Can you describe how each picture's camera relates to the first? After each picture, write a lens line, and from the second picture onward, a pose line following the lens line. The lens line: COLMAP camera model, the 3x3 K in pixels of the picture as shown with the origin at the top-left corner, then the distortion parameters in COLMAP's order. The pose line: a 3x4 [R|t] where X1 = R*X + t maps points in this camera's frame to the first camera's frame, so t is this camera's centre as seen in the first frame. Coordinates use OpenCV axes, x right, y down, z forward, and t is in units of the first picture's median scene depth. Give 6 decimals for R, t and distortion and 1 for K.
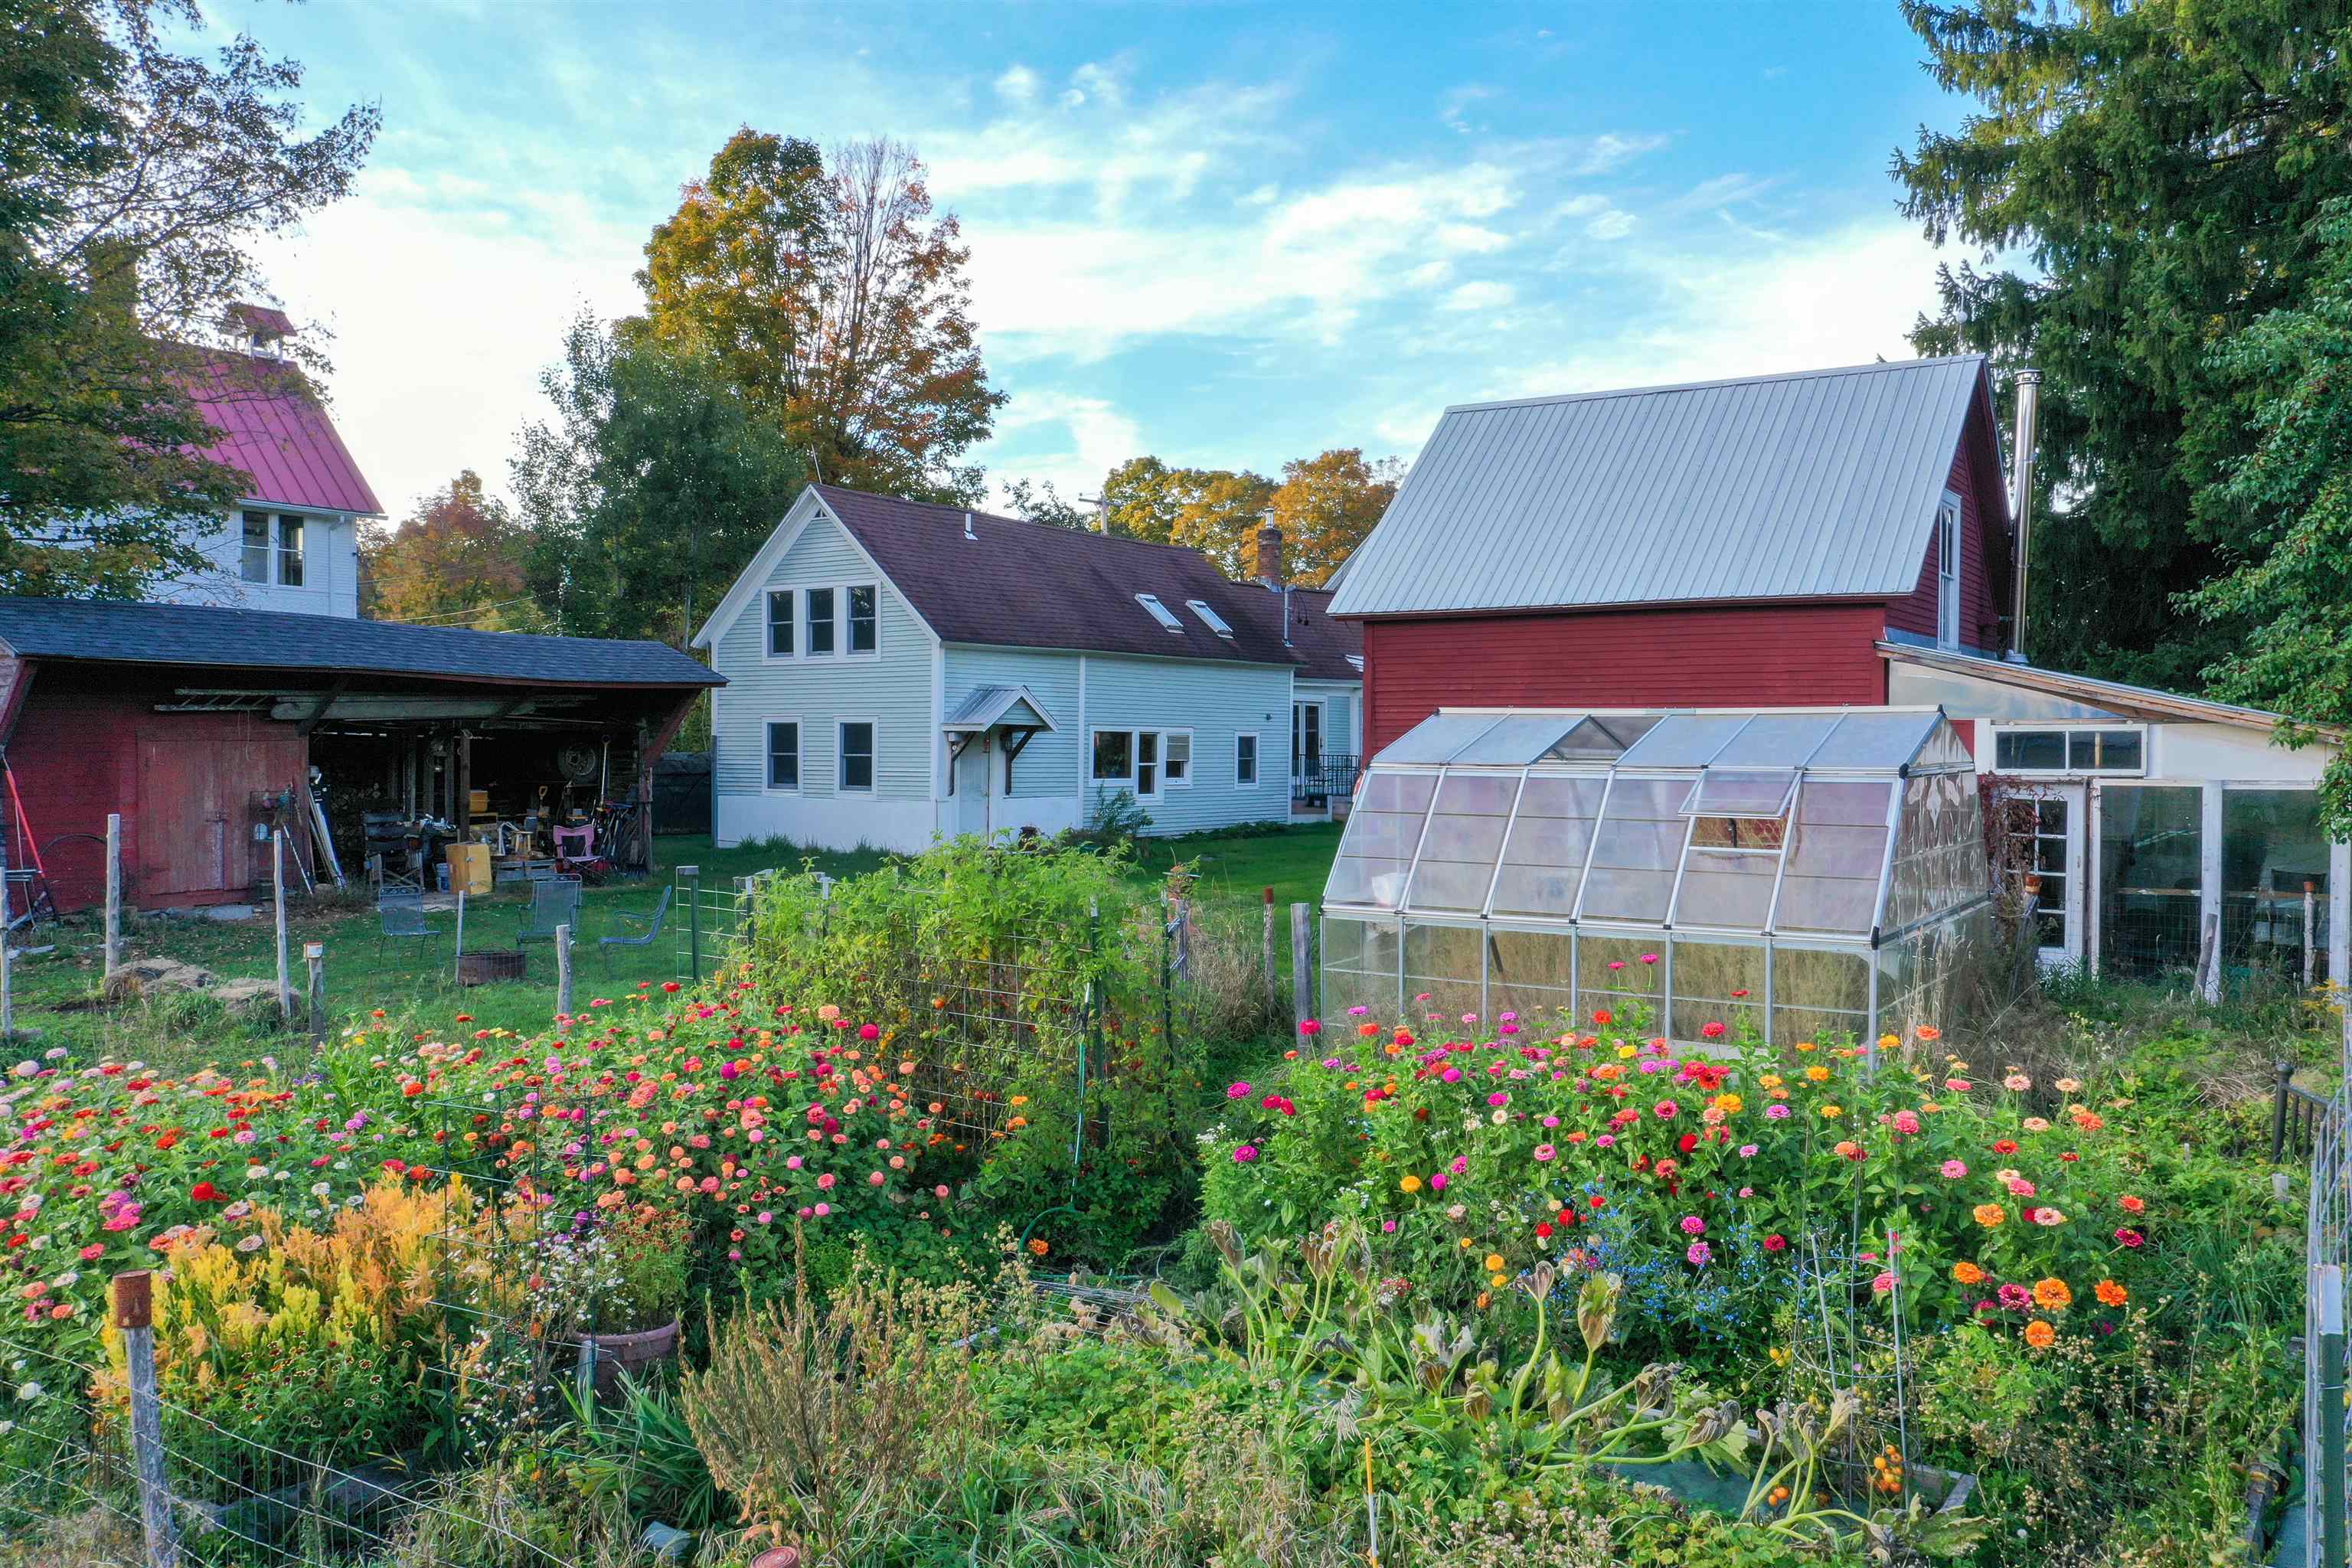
lens RADIAL K [[1897.9, 0, 1179.6], [0, 1897.9, 783.0], [0, 0, 1]] dist [0.008690, 0.012296]
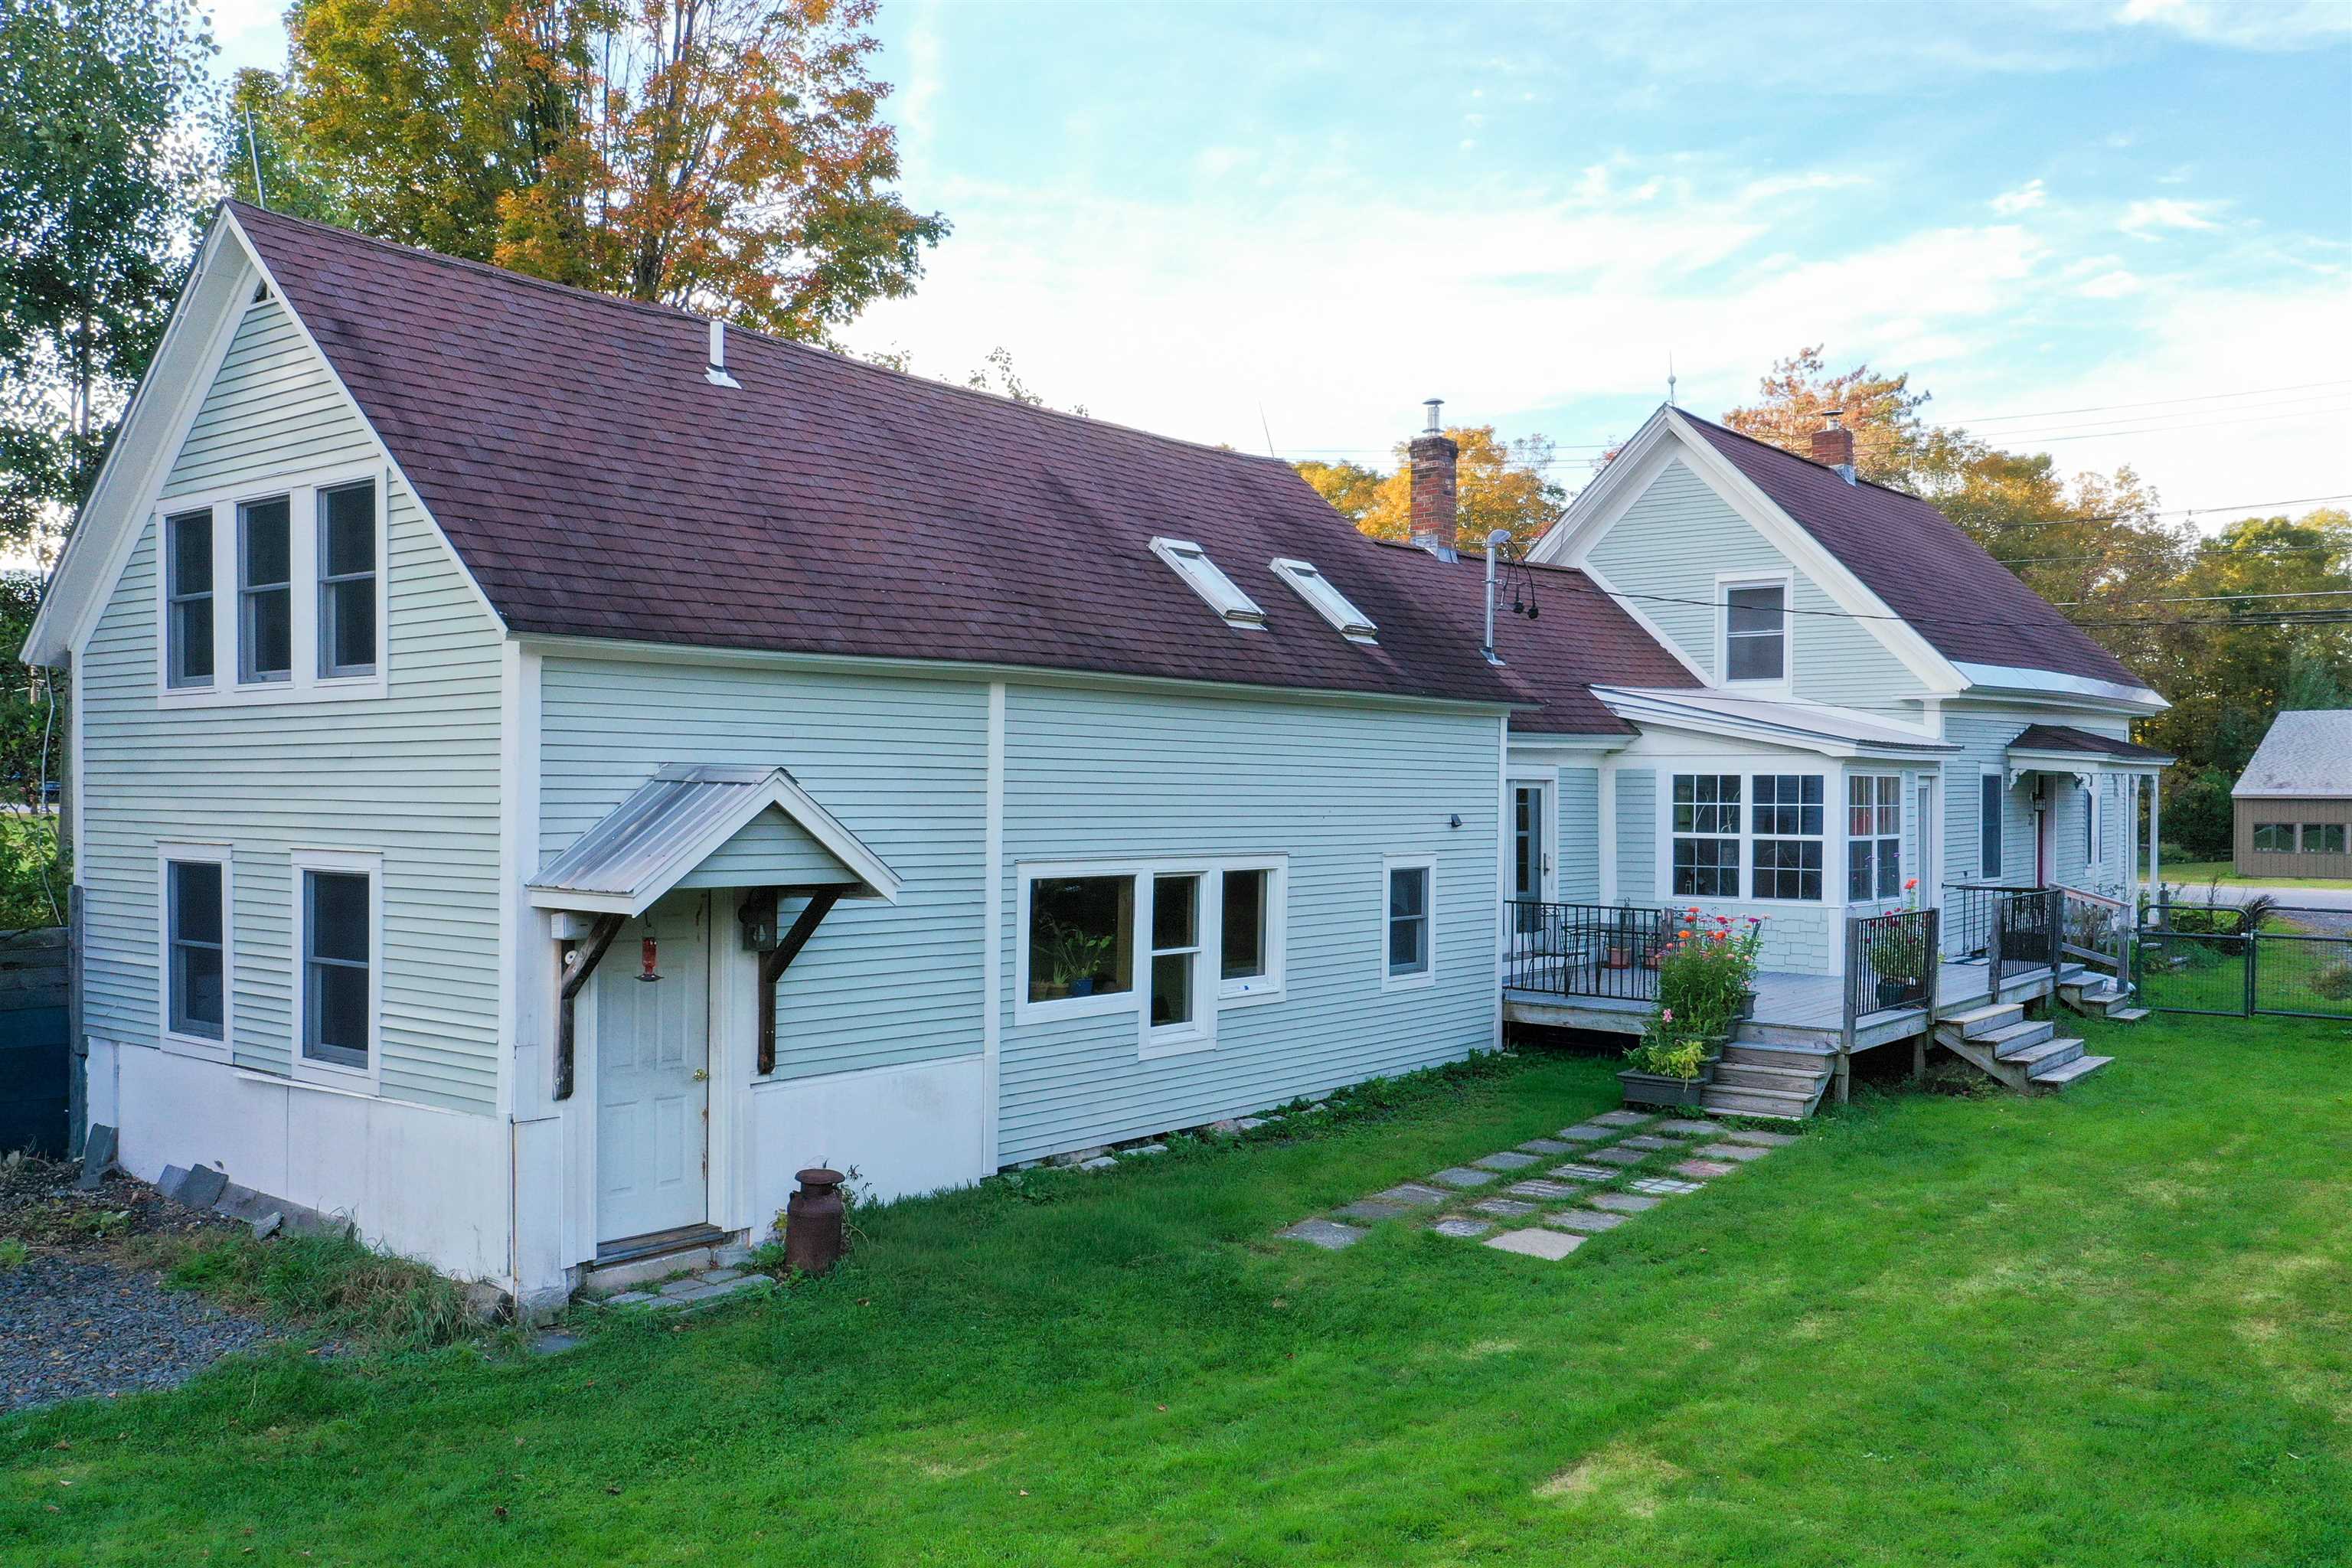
lens RADIAL K [[1897.9, 0, 1173.8], [0, 1897.9, 790.6], [0, 0, 1]] dist [0.008690, 0.012296]
pose [[0.998960, 0.000671, -0.045588, 0.001264], [-0.001420, 0.999865, -0.016399, -0.037482], [0.045571, 0.016447, 0.998826, 0.596741]]
